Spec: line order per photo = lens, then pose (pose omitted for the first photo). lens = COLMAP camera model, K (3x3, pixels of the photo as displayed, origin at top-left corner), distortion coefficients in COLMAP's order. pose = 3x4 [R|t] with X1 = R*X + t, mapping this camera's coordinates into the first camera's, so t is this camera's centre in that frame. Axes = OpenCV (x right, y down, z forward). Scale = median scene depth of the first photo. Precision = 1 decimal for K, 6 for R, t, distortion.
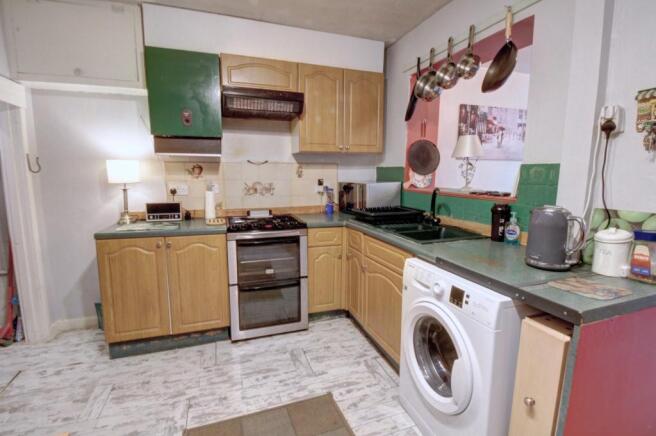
lens RADIAL K [[308.6, 0, 327.8], [0, 308.6, 211.3], [0, 0, 1]] dist [0.002079, -0.017466]
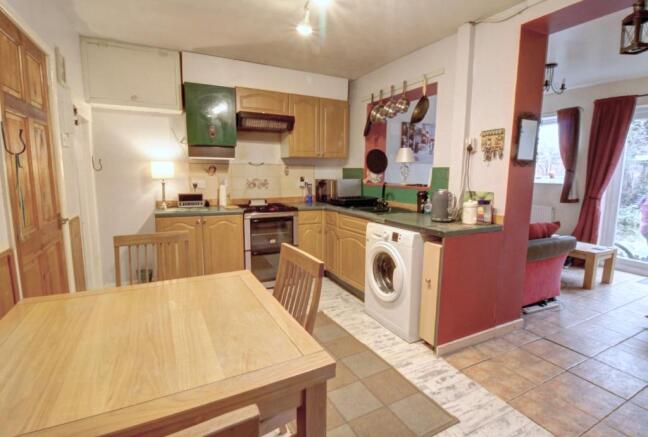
lens RADIAL K [[320.6, 0, 322.1], [0, 320.6, 205.0], [0, 0, 1]] dist [-0.000108, -0.015912]
pose [[0.991184, -0.008251, 0.132235, -0.156592], [0.011423, 0.999665, -0.023244, 0.065651], [-0.131998, 0.024550, 0.990946, -0.491675]]
